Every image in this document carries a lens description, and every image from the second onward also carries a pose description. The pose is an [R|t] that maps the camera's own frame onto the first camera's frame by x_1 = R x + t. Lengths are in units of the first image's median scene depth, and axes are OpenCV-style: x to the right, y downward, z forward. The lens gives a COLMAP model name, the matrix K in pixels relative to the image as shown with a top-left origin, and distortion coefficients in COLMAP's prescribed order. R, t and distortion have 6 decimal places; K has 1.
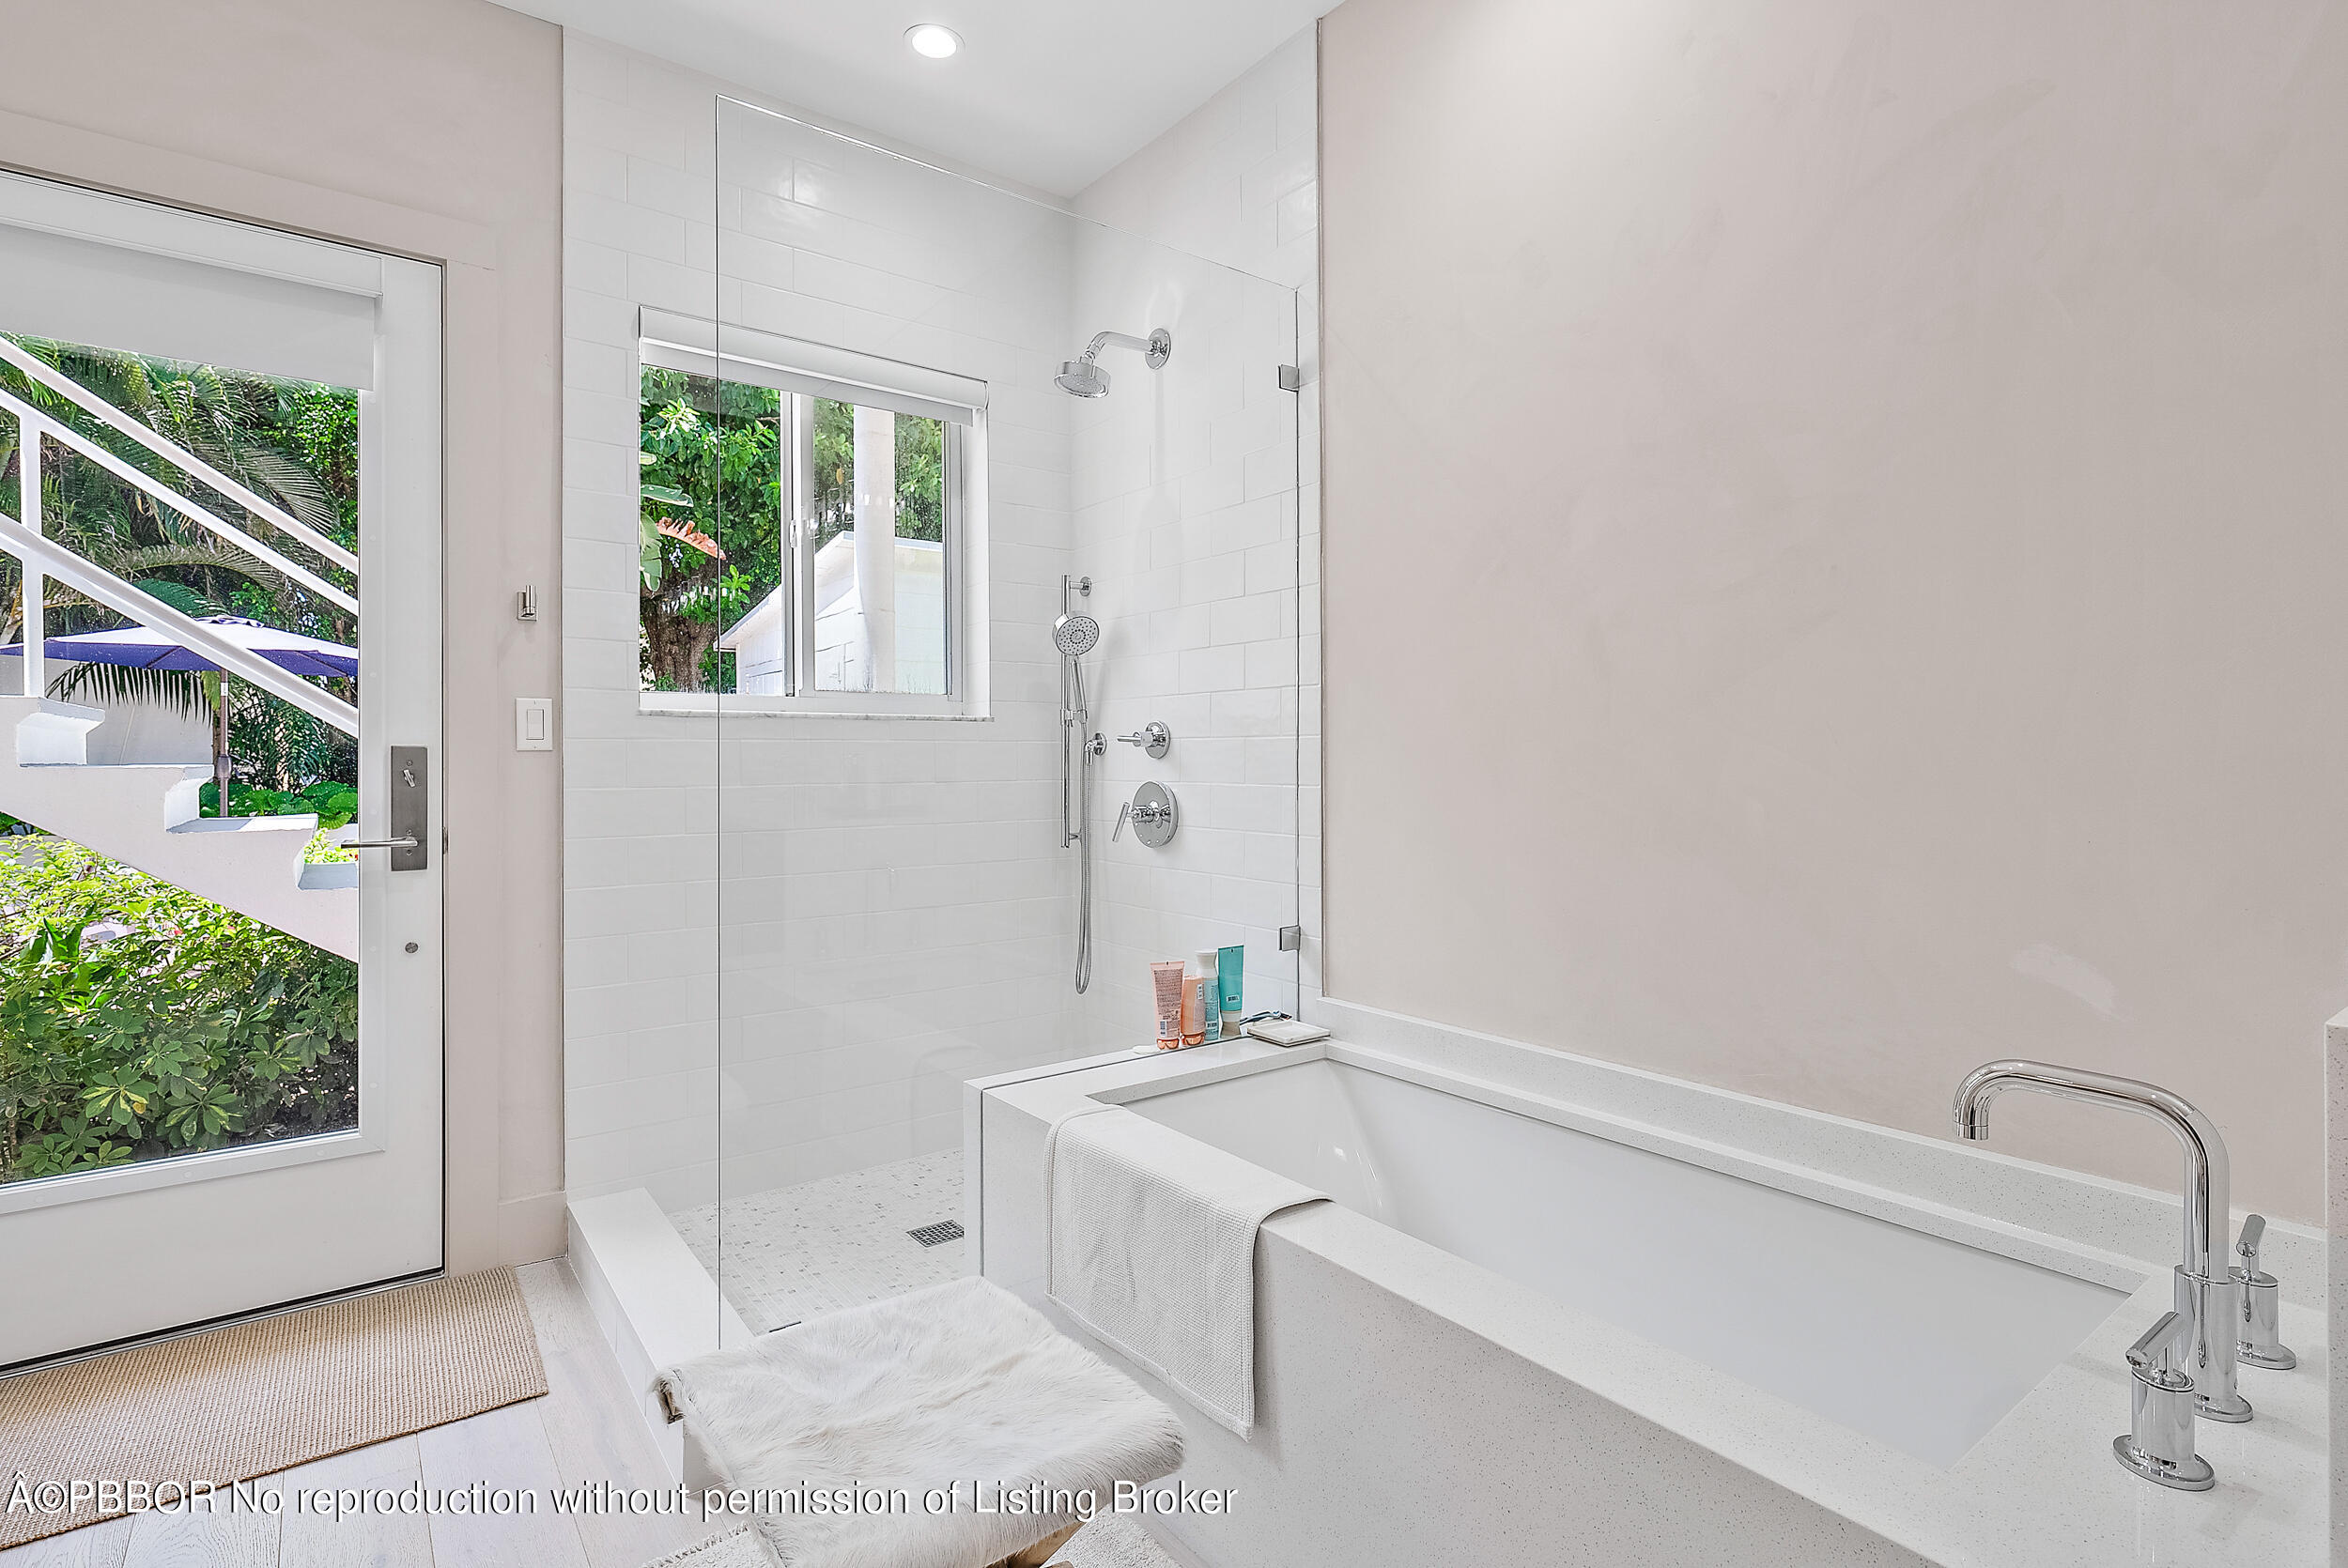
lens RADIAL K [[1109.0, 0, 1185.5], [0, 1109.0, 774.5], [0, 0, 1]] dist [0.004097, -0.000904]
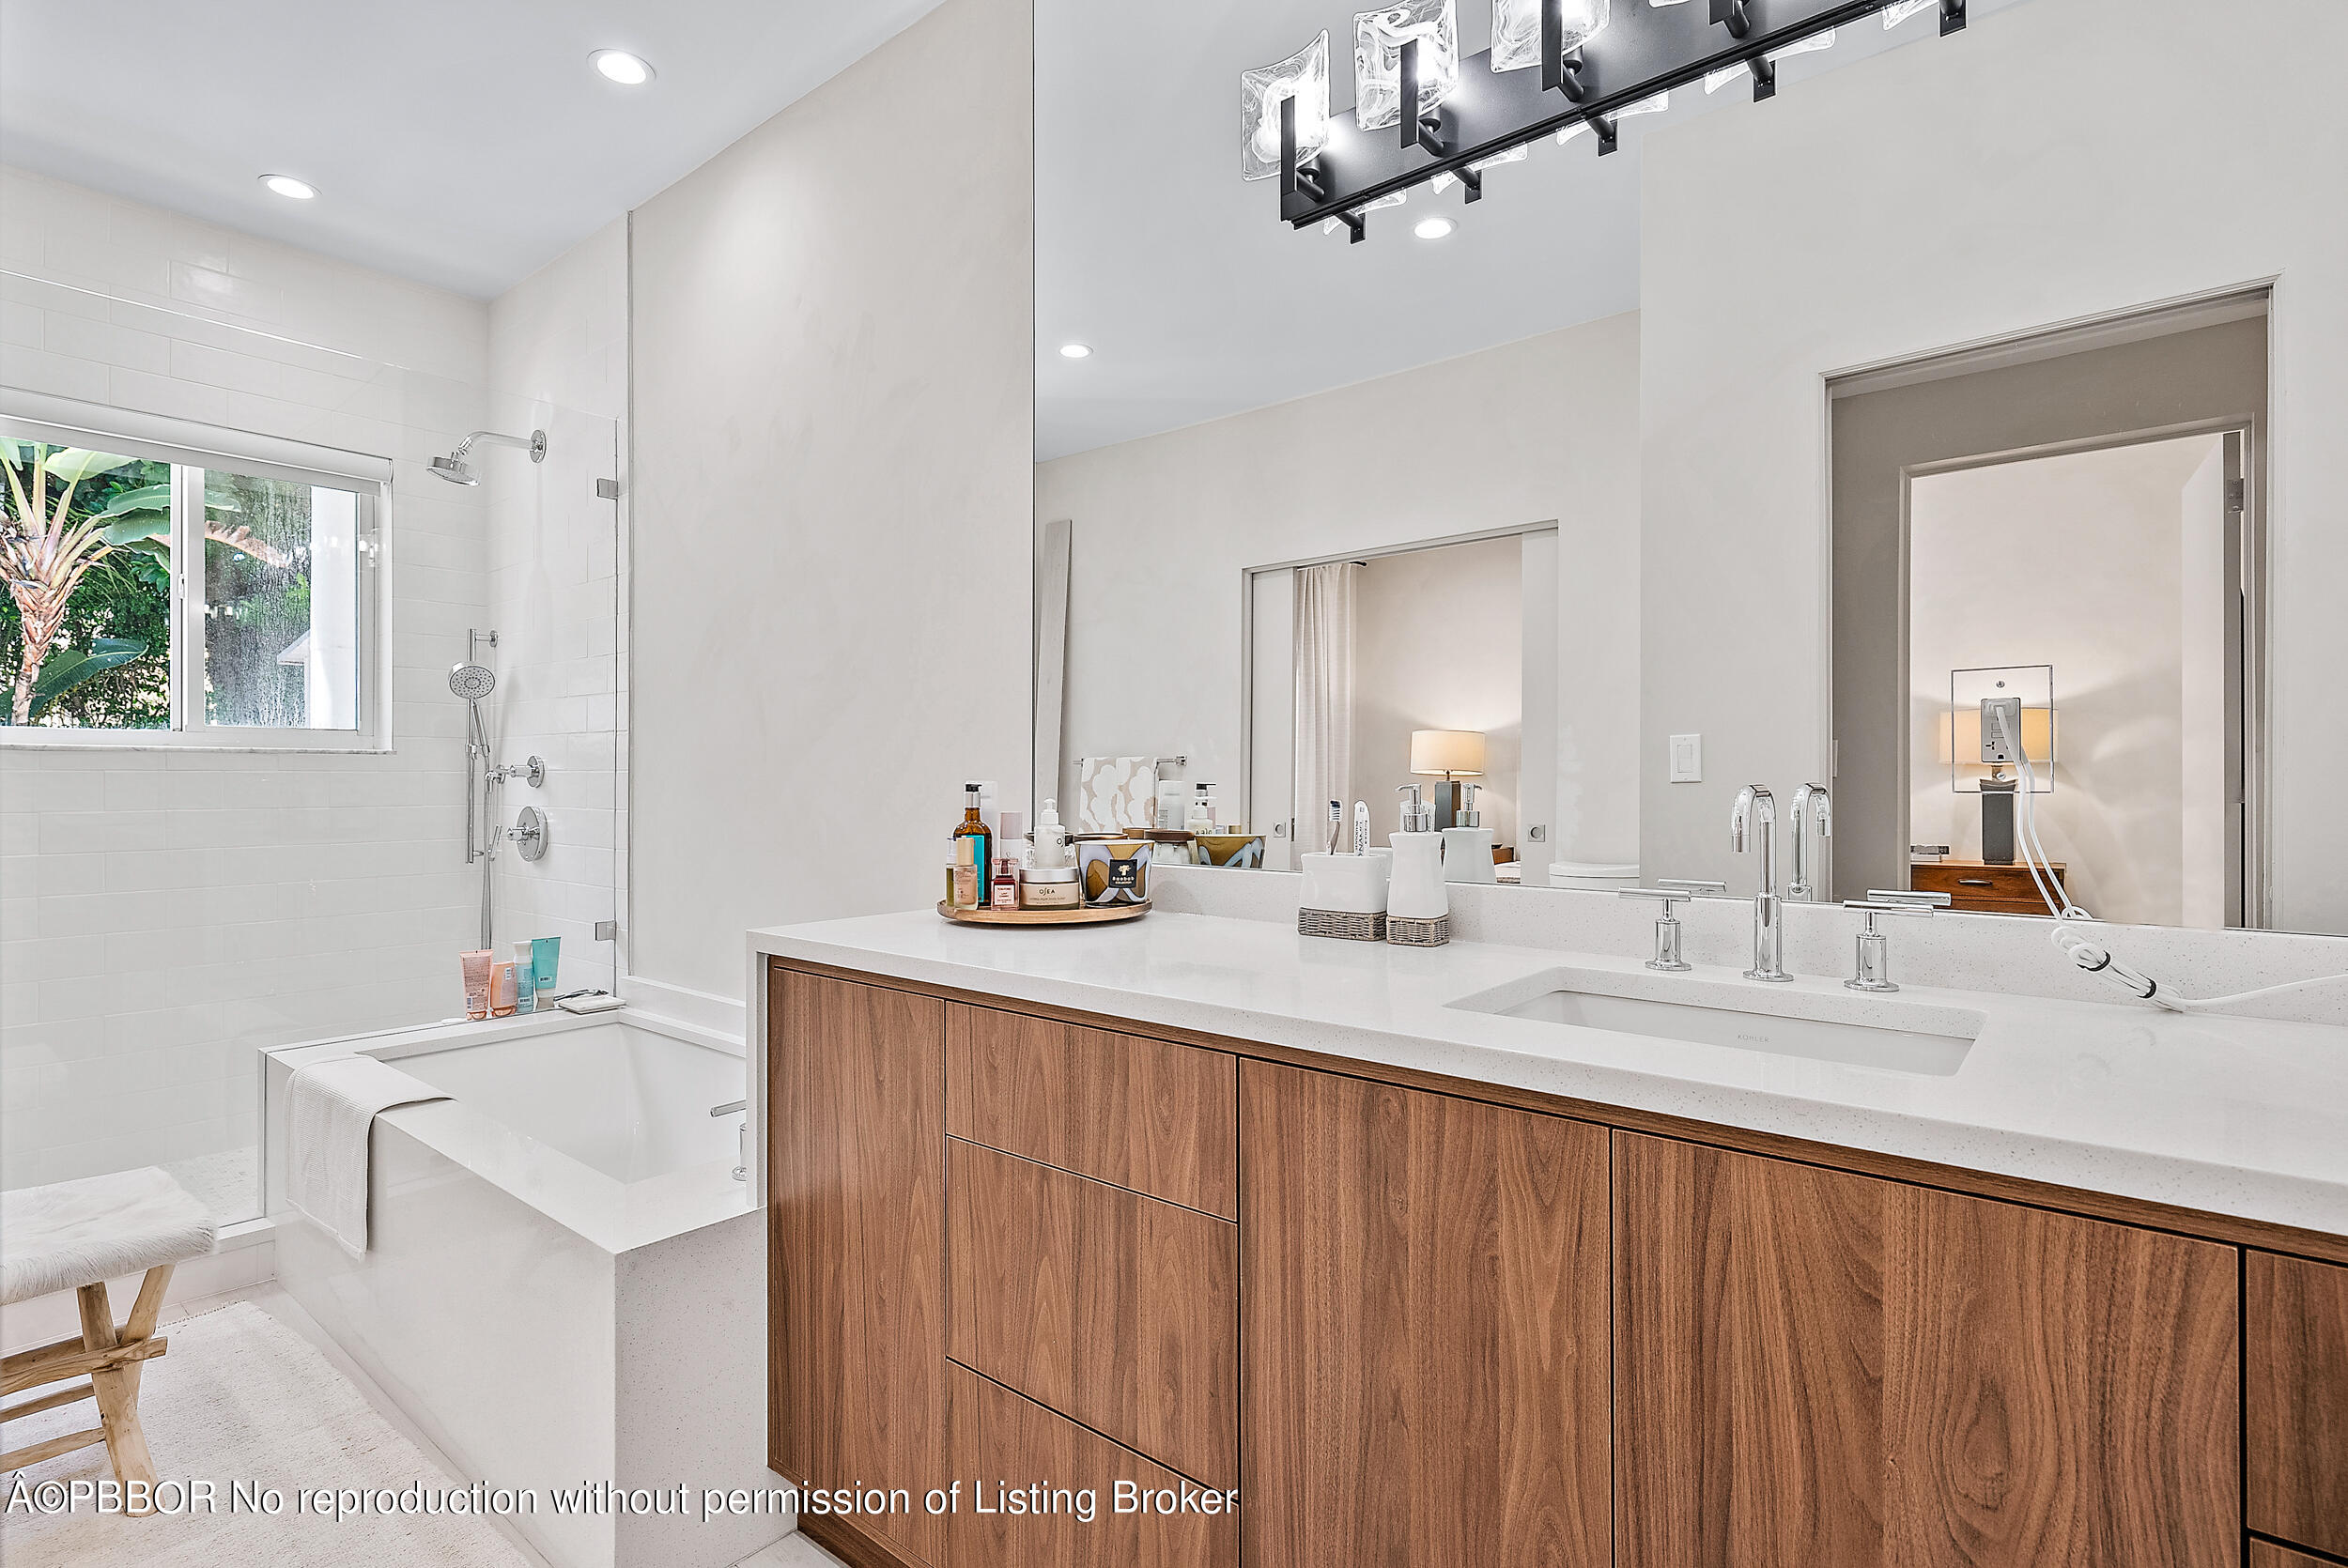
lens RADIAL K [[1109.0, 0, 1161.9], [0, 1109.0, 789.4], [0, 0, 1]] dist [0.004097, -0.000904]
pose [[0.975002, 0.001717, 0.222189, 0.423988], [-0.001021, 0.999994, -0.003244, -0.010193], [-0.222193, 0.002936, 0.974998, -0.372576]]
